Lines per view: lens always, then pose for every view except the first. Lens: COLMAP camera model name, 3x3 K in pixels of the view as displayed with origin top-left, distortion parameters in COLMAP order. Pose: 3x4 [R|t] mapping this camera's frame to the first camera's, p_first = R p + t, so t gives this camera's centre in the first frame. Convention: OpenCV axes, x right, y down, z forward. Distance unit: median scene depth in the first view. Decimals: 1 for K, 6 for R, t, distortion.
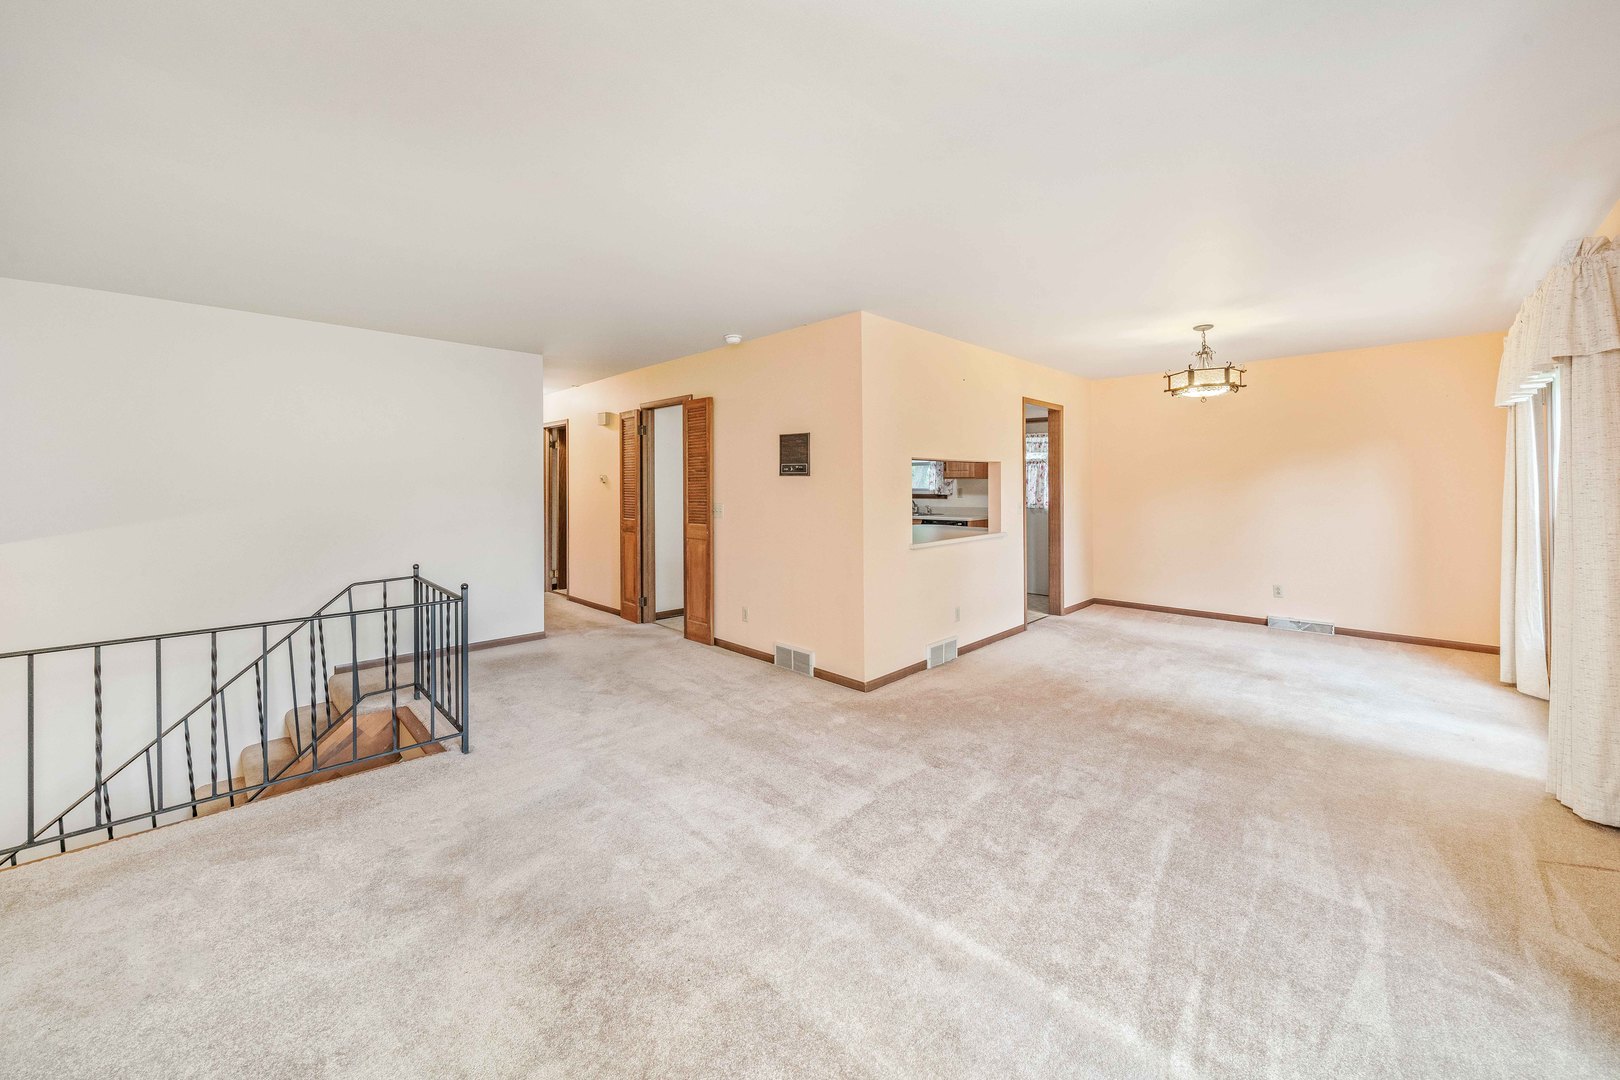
lens RADIAL K [[607.0, 0, 805.9], [0, 607.0, 472.7], [0, 0, 1]] dist [-0.008859, -0.000121]
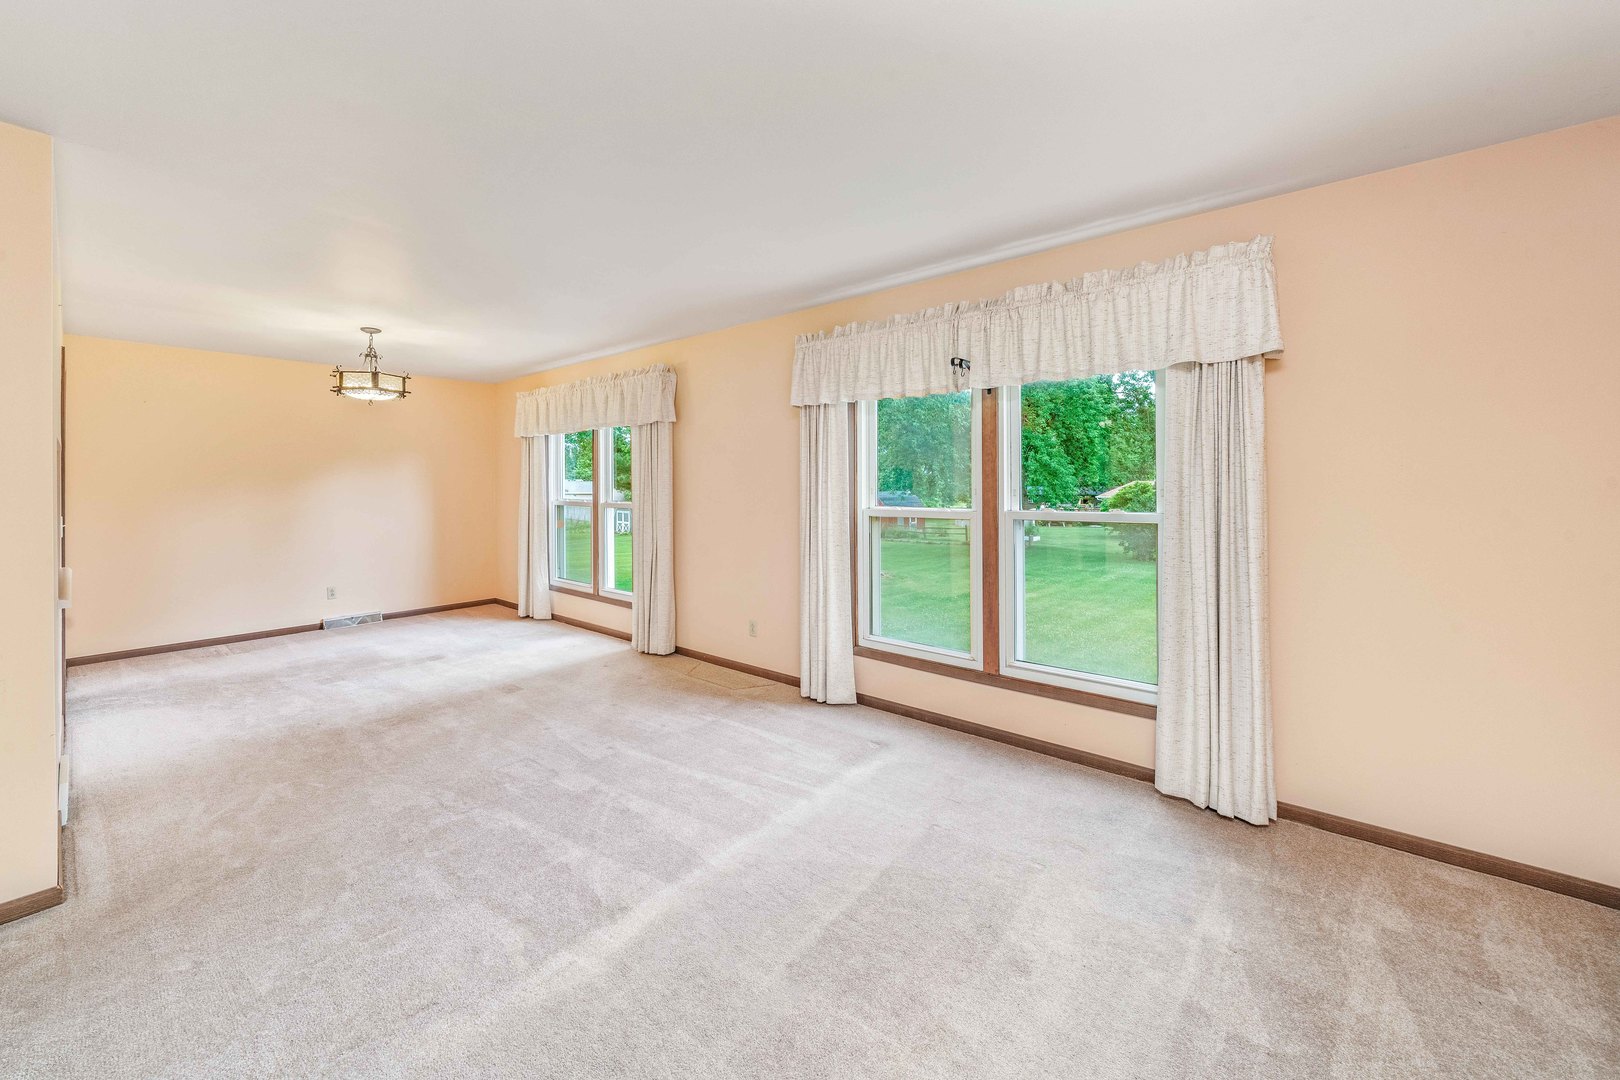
lens RADIAL K [[607.0, 0, 805.9], [0, 607.0, 472.7], [0, 0, 1]] dist [-0.008859, -0.000121]
pose [[-0.075911, 0.016450, 0.996979, -0.518282], [-0.006734, 0.999833, -0.017010, 0.008815], [-0.997092, -0.008005, -0.075788, 0.486973]]
